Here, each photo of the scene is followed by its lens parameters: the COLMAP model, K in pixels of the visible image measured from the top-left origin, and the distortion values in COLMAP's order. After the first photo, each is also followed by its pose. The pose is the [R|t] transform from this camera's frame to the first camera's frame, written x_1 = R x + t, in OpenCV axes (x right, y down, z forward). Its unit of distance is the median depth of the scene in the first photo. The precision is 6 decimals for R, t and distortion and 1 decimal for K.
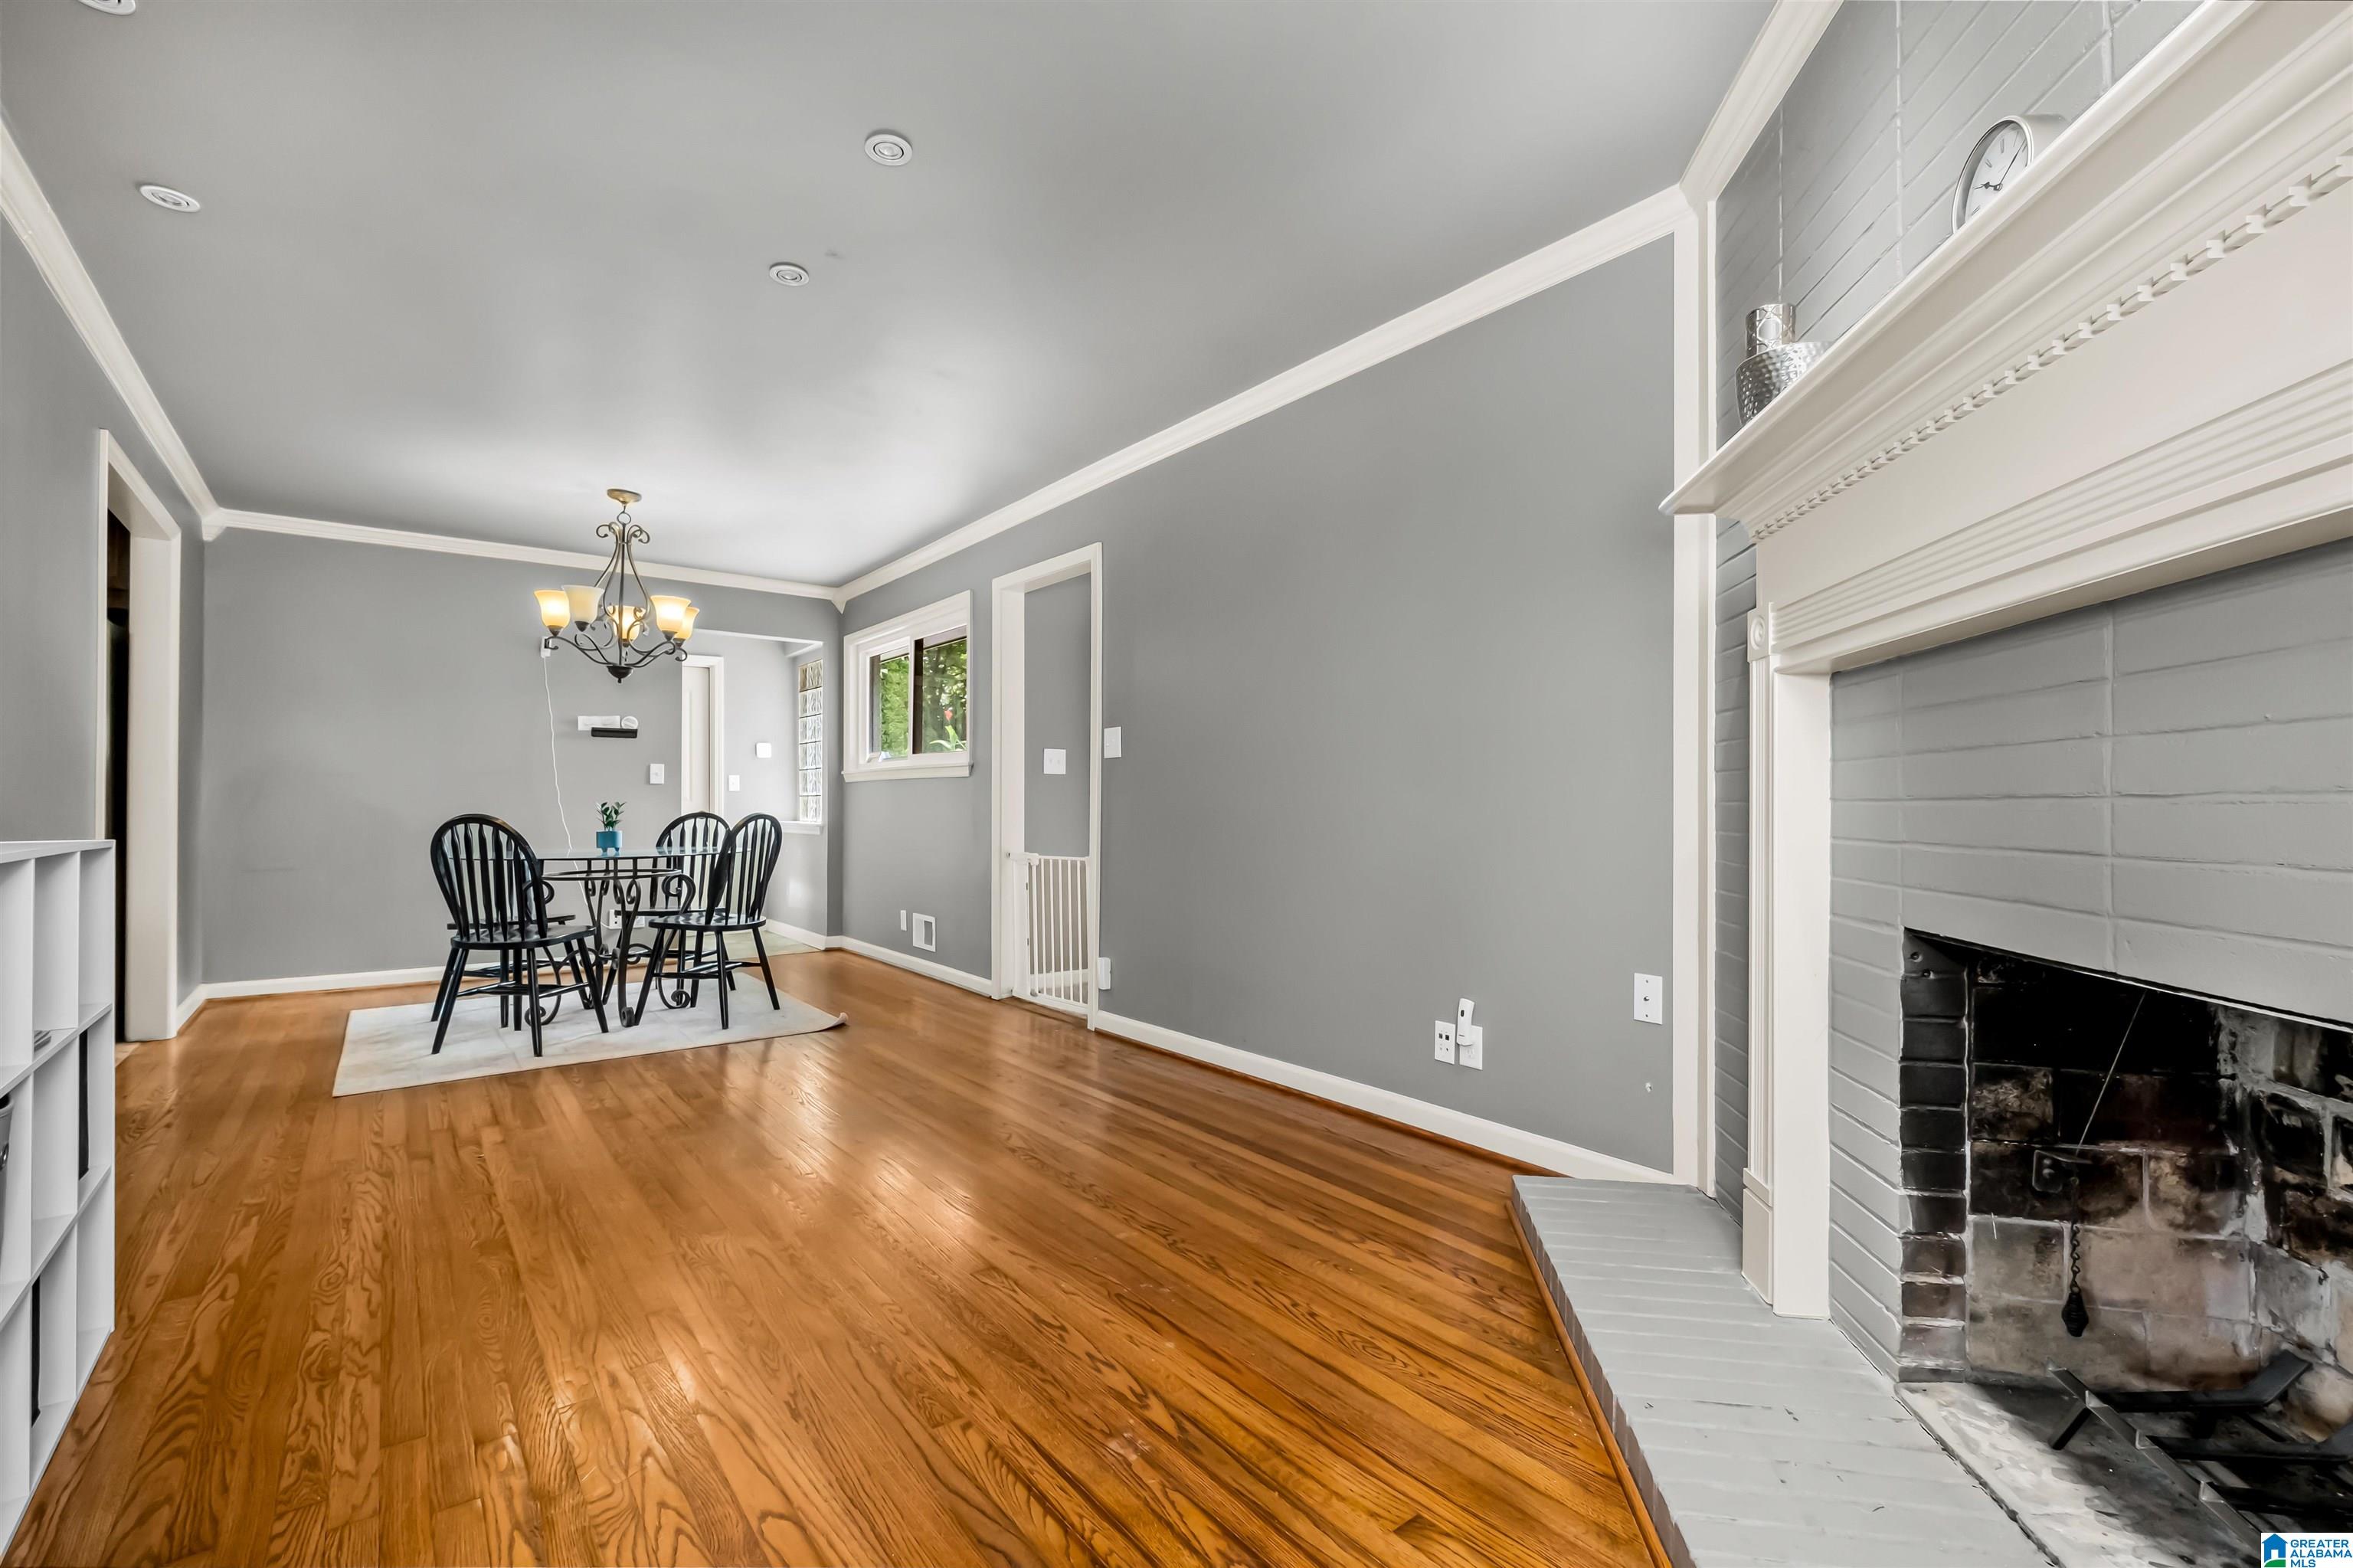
lens RADIAL K [[1047.3, 0, 1166.1], [0, 1047.3, 791.6], [0, 0, 1]] dist [0.002475, 0.000585]
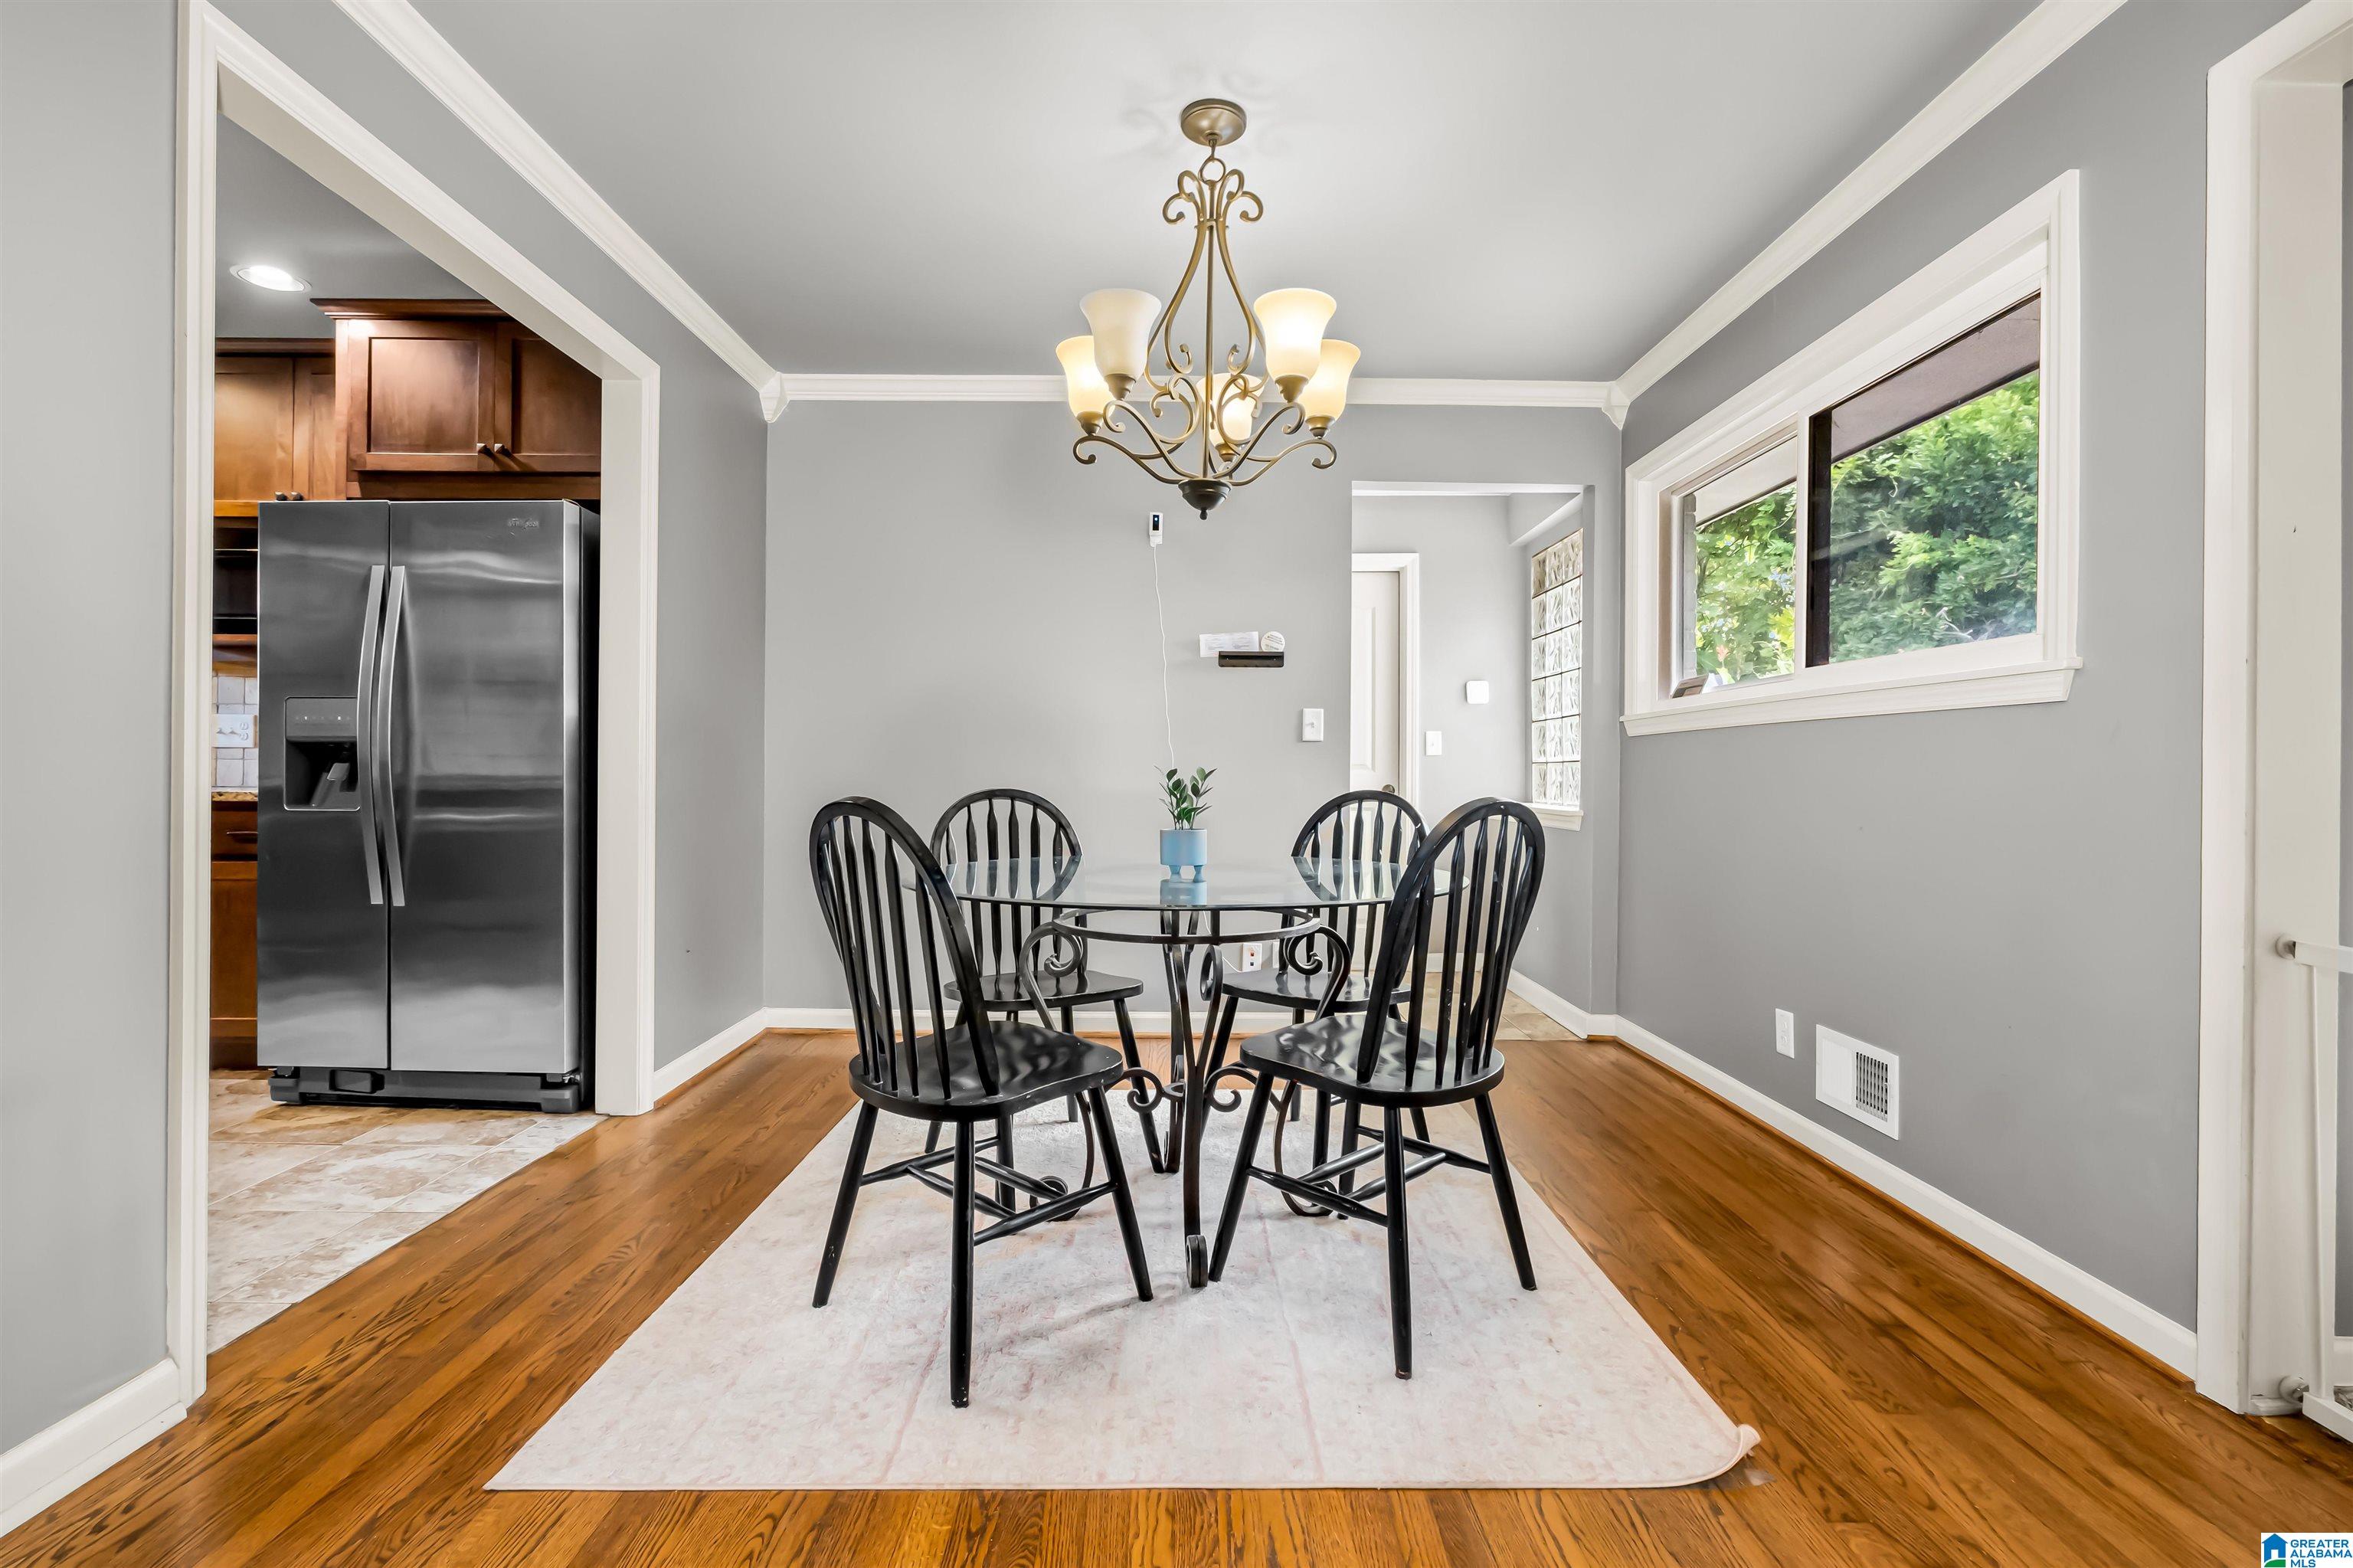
lens RADIAL K [[1047.3, 0, 1173.2], [0, 1047.3, 777.5], [0, 0, 1]] dist [0.002475, 0.000585]
pose [[0.804025, 0.009207, -0.594525, -0.222086], [-0.000579, 0.999892, 0.014701, 0.005800], [0.594596, -0.011476, 0.803943, 0.543302]]
